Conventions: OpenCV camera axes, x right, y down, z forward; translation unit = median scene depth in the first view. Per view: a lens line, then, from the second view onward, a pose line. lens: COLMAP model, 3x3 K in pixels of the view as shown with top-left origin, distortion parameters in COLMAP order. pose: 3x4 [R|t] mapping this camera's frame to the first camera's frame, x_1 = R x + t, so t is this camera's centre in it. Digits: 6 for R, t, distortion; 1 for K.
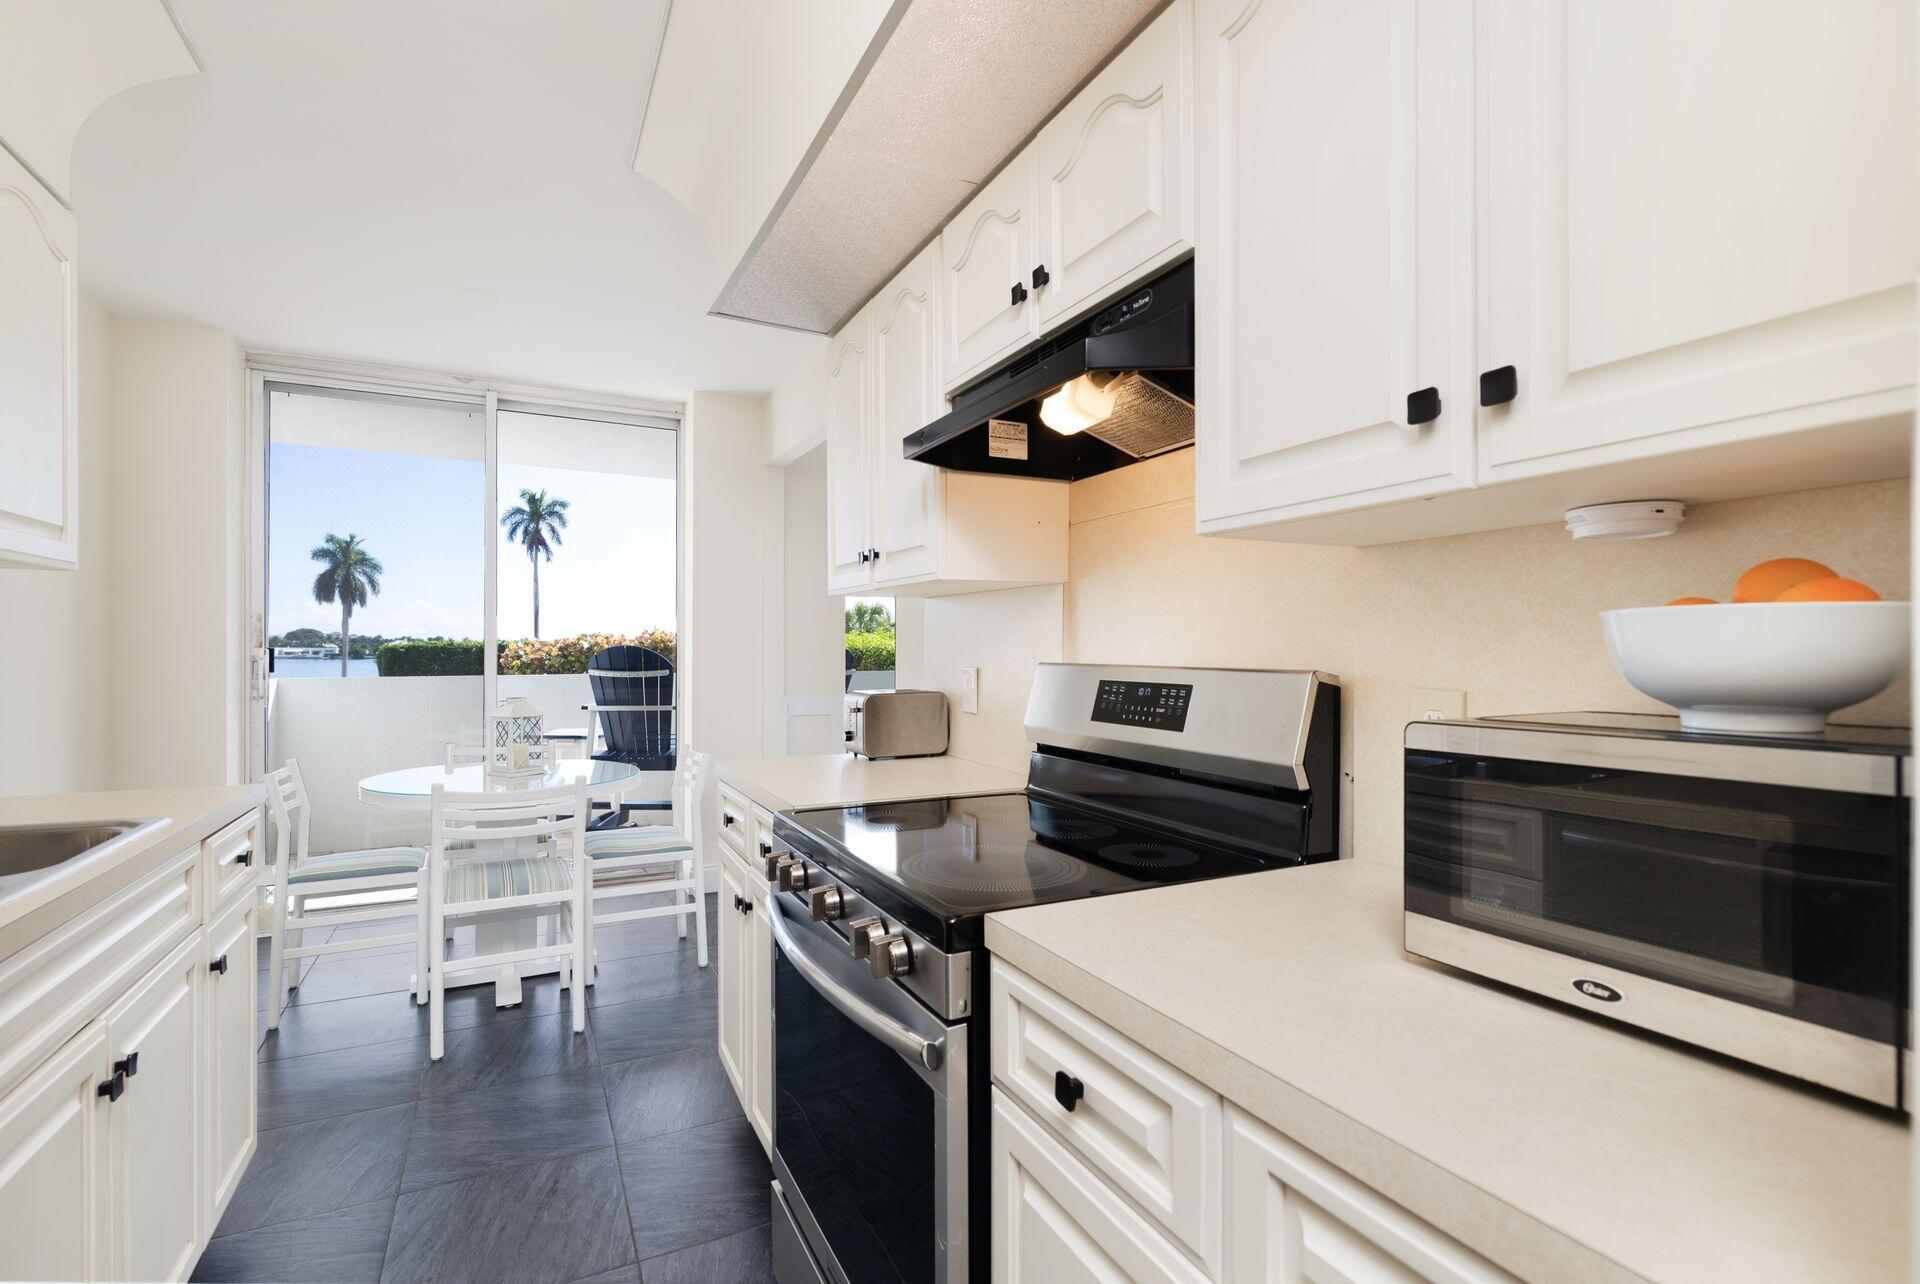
lens RADIAL K [[886.2, 0, 963.2], [0, 886.2, 655.5], [0, 0, 1]] dist [0.001083, 0.000396]
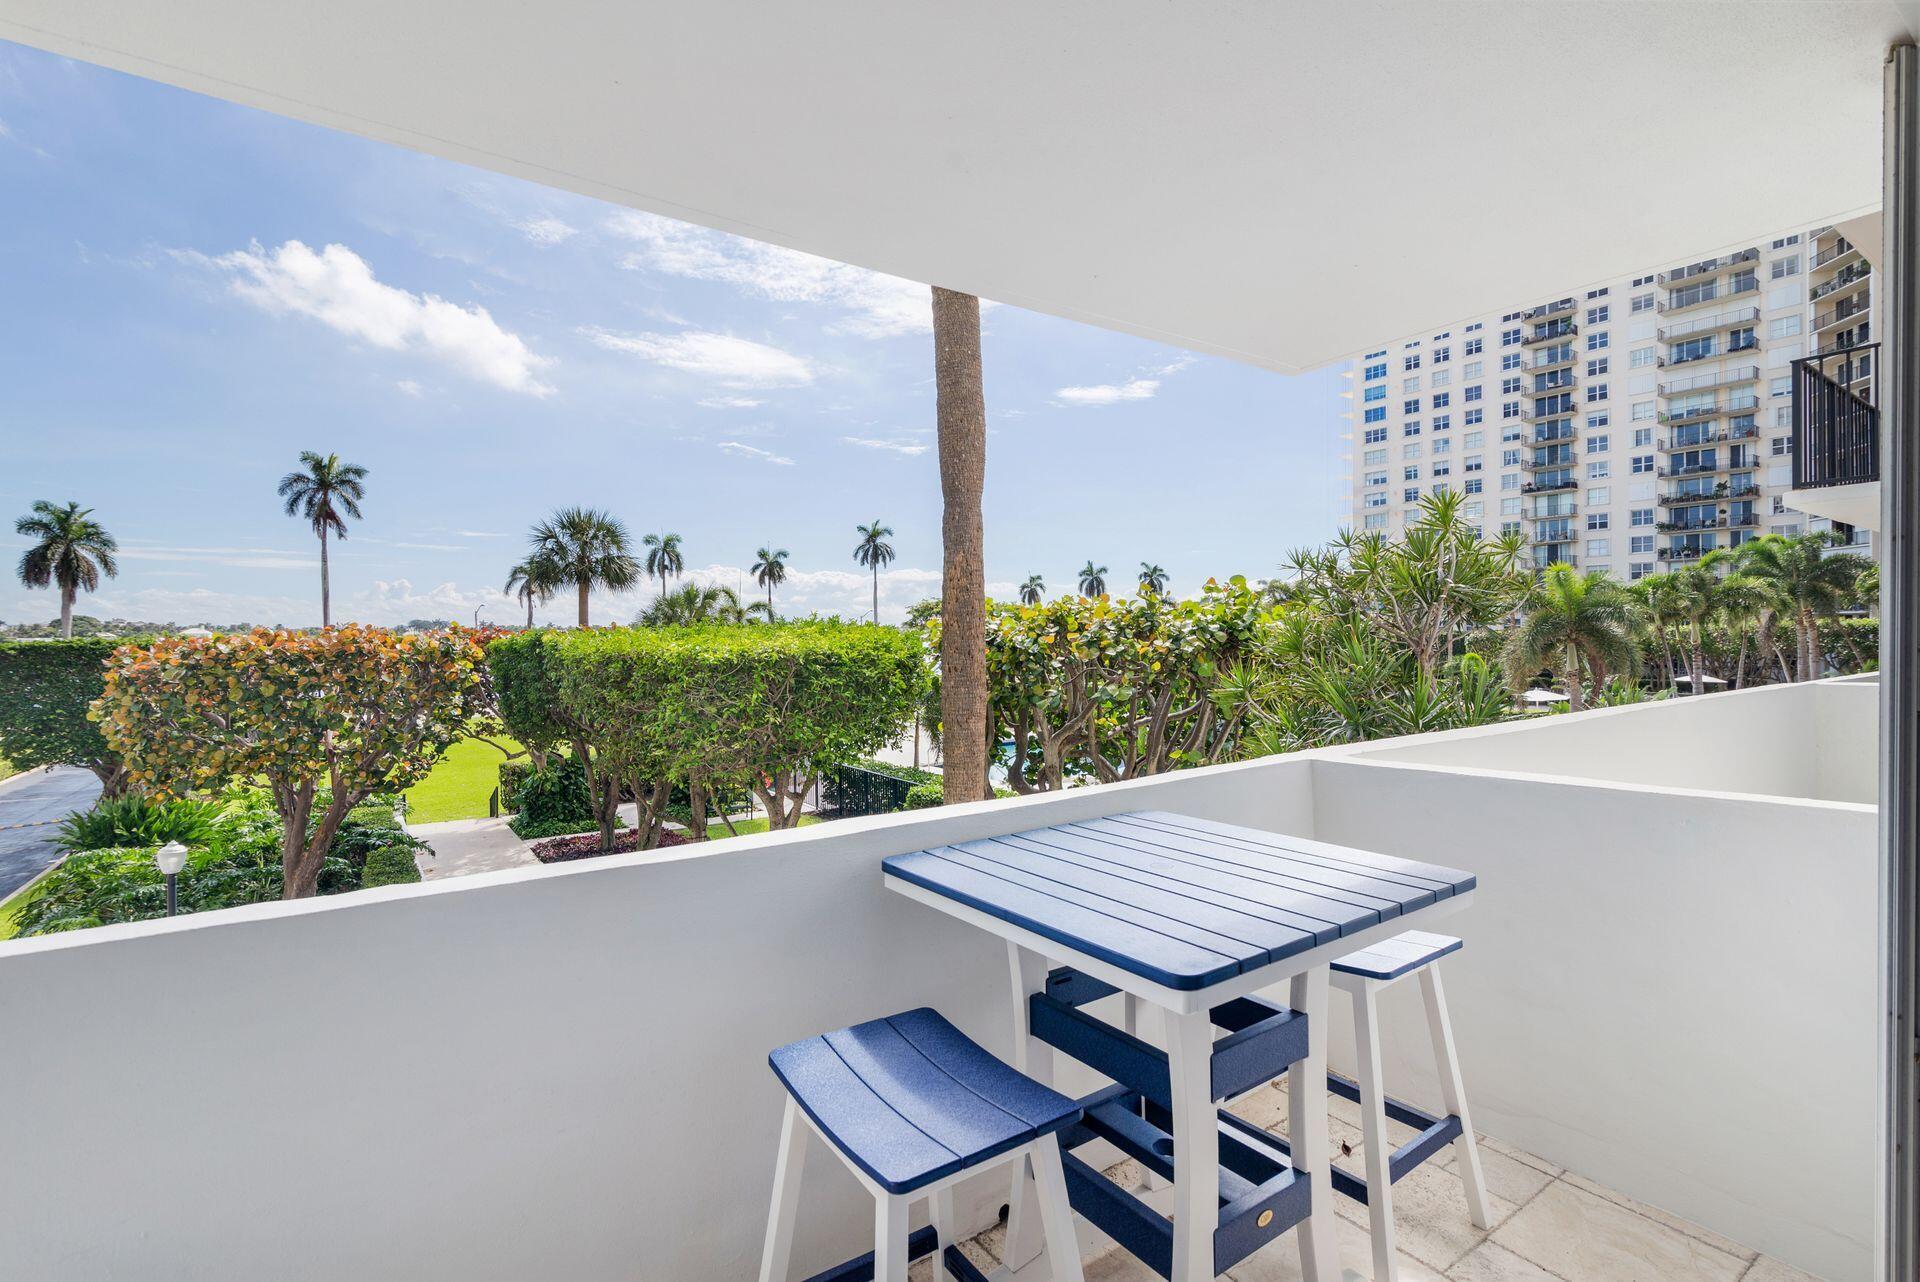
lens RADIAL K [[886.2, 0, 956.1], [0, 886.2, 638.0], [0, 0, 1]] dist [0.001083, 0.000396]
pose [[0.990641, -0.009424, 0.136164, 0.038135], [0.009375, 0.999956, 0.001004, -0.020704], [-0.136167, 0.000282, 0.990686, 0.349820]]
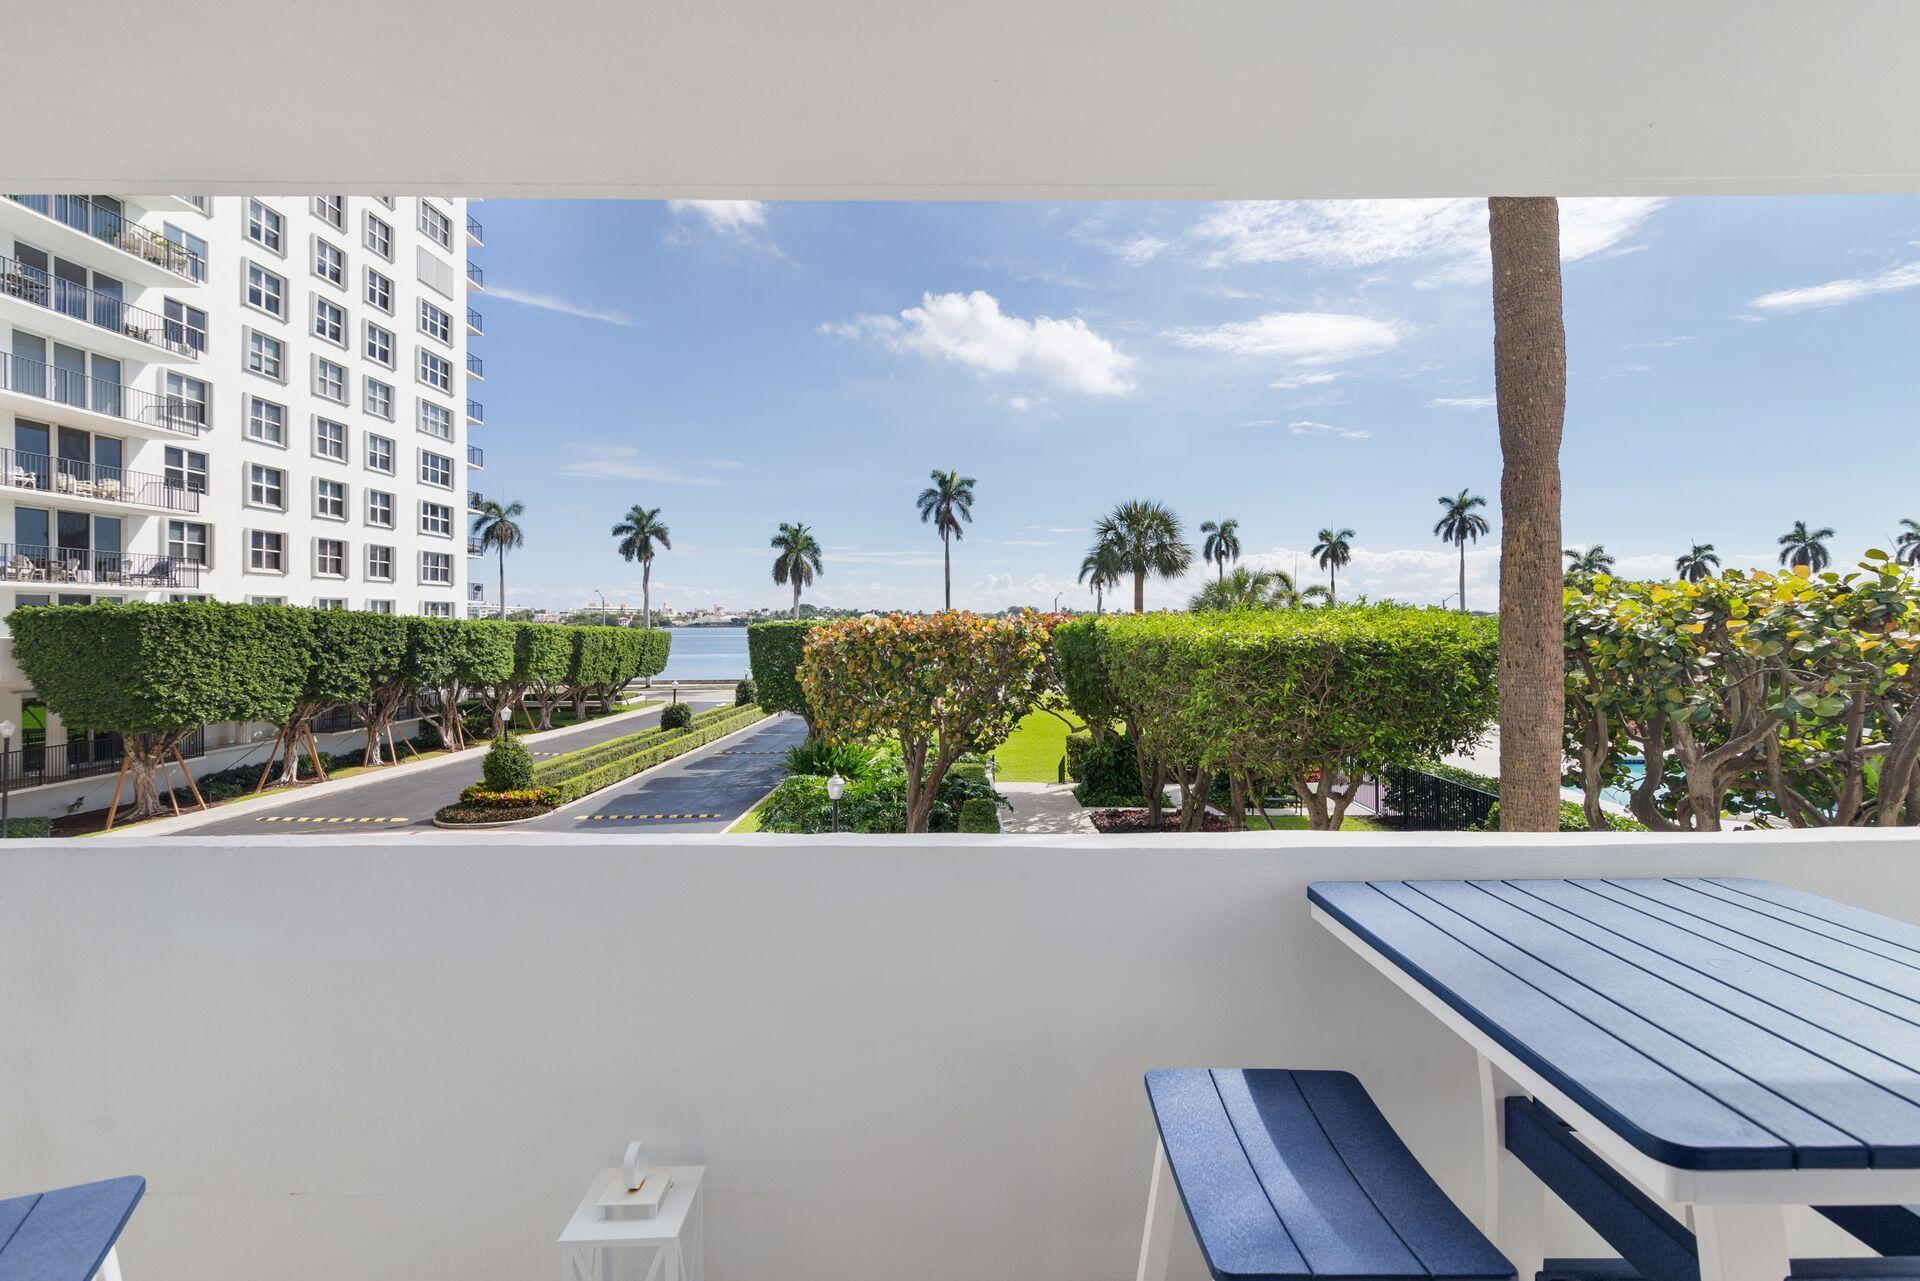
lens RADIAL K [[886.2, 0, 956.1], [0, 886.2, 621.6], [0, 0, 1]] dist [0.001083, 0.000396]
pose [[0.889278, -0.003412, -0.457354, 0.056516], [0.001546, 0.999989, -0.004453, -0.020799], [0.457364, 0.003253, 0.889274, 0.360935]]
